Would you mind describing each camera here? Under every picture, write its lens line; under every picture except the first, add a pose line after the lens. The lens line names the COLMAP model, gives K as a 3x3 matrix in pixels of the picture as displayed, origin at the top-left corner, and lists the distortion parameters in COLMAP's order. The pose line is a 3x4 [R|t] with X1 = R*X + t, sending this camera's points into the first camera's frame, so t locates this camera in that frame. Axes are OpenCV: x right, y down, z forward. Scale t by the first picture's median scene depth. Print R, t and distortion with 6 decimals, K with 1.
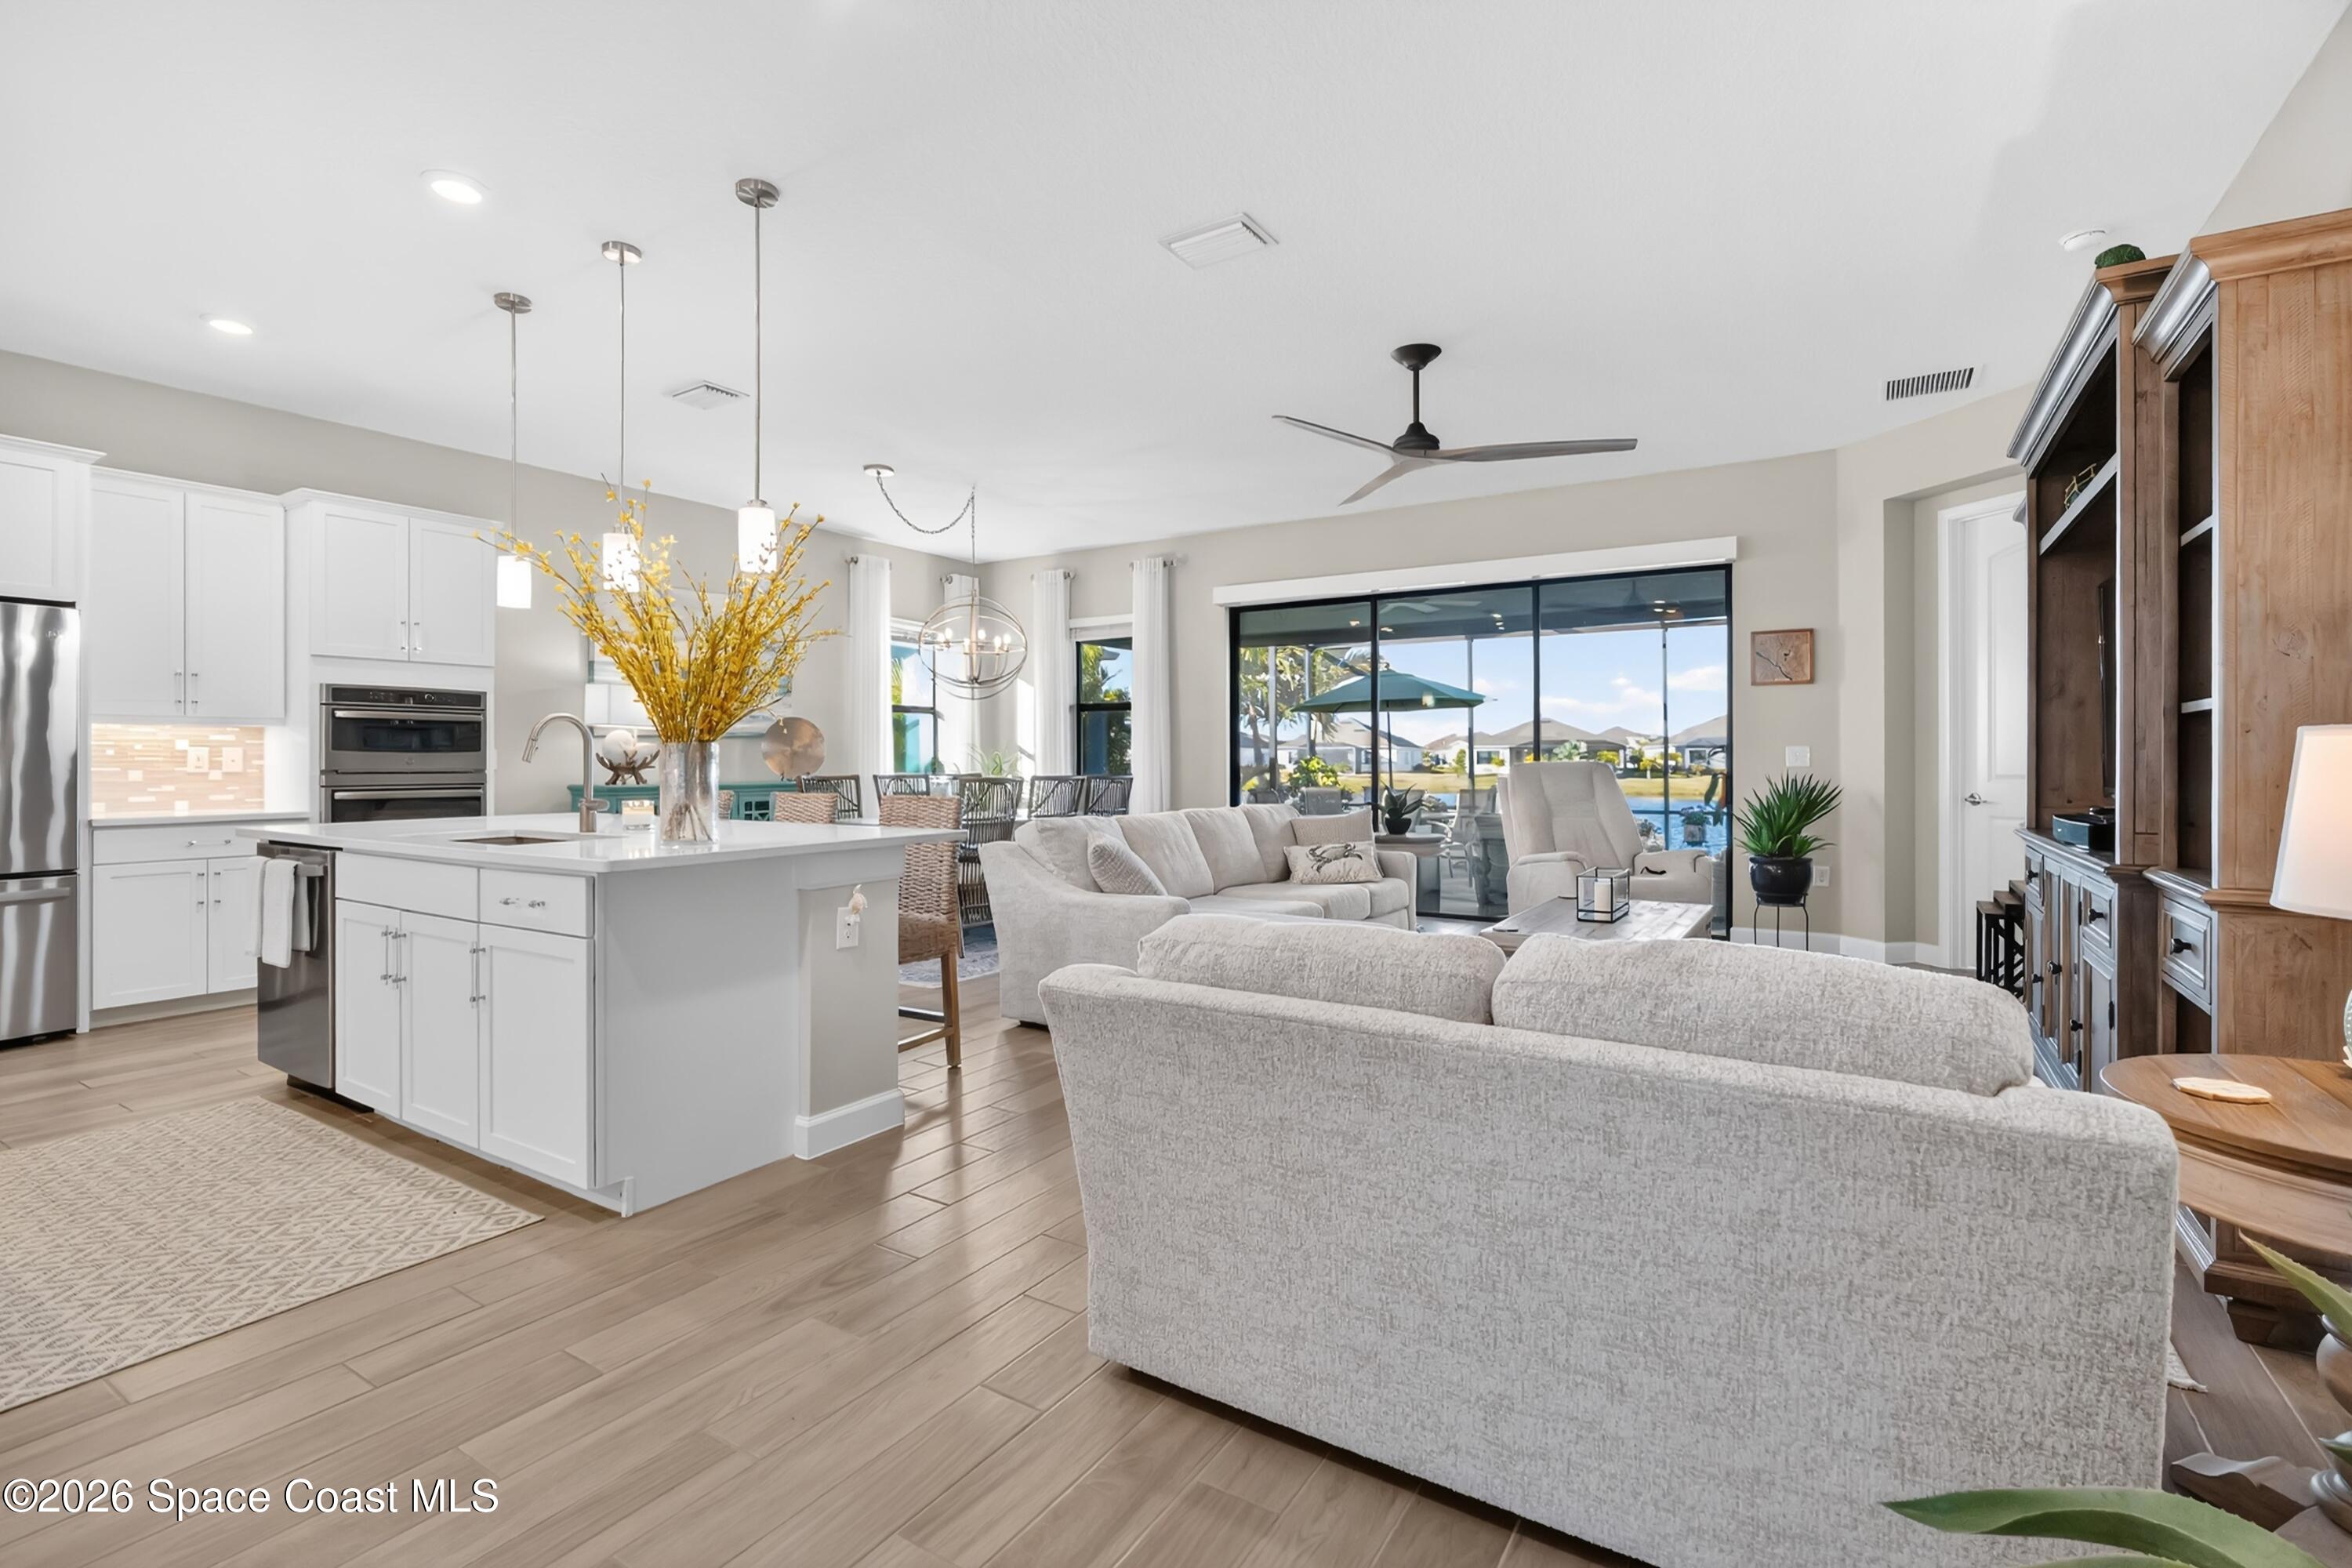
lens RADIAL K [[1074.4, 0, 1150.0], [0, 1074.4, 749.6], [0, 0, 1]] dist [0.000981, 0.000951]
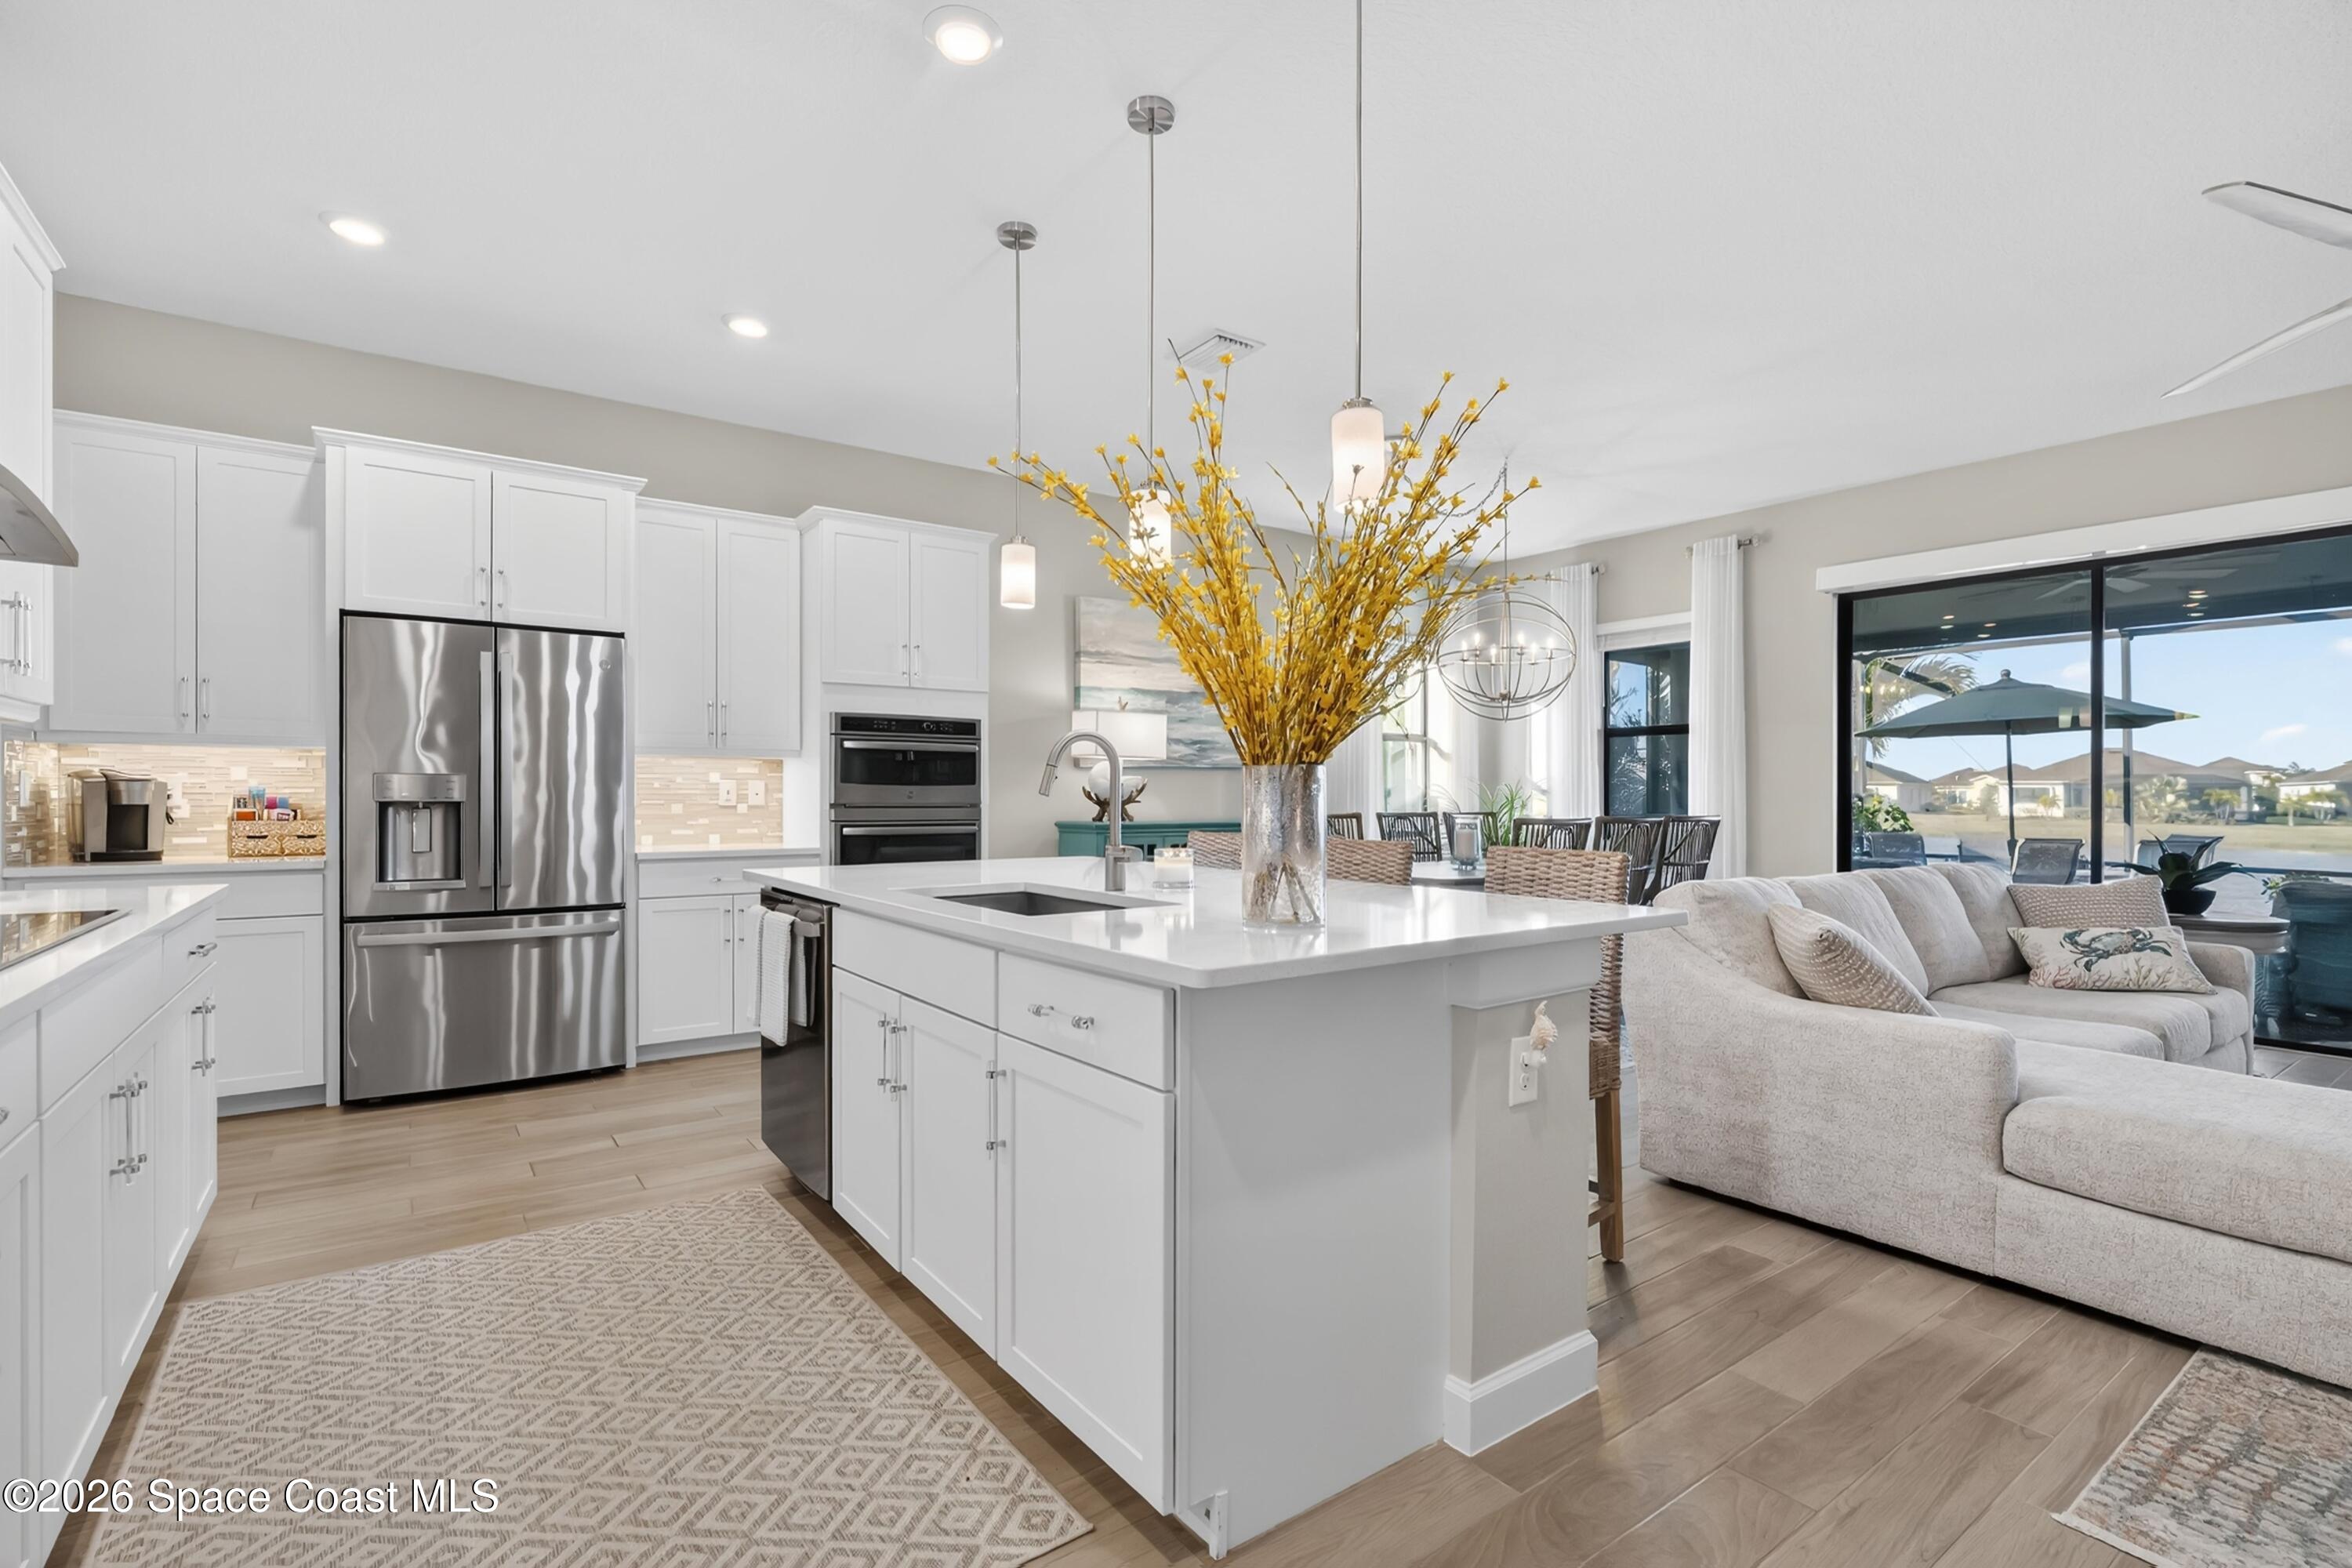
lens RADIAL K [[1066.2, 0, 1176.0], [0, 1066.2, 784.0], [0, 0, 1]] dist [0.000088, 0.000060]
pose [[0.936407, 0.000017, -0.350917, -0.164190], [-0.000911, 0.999997, -0.002380, 0.003661], [0.350915, 0.002549, 0.936404, 0.237688]]
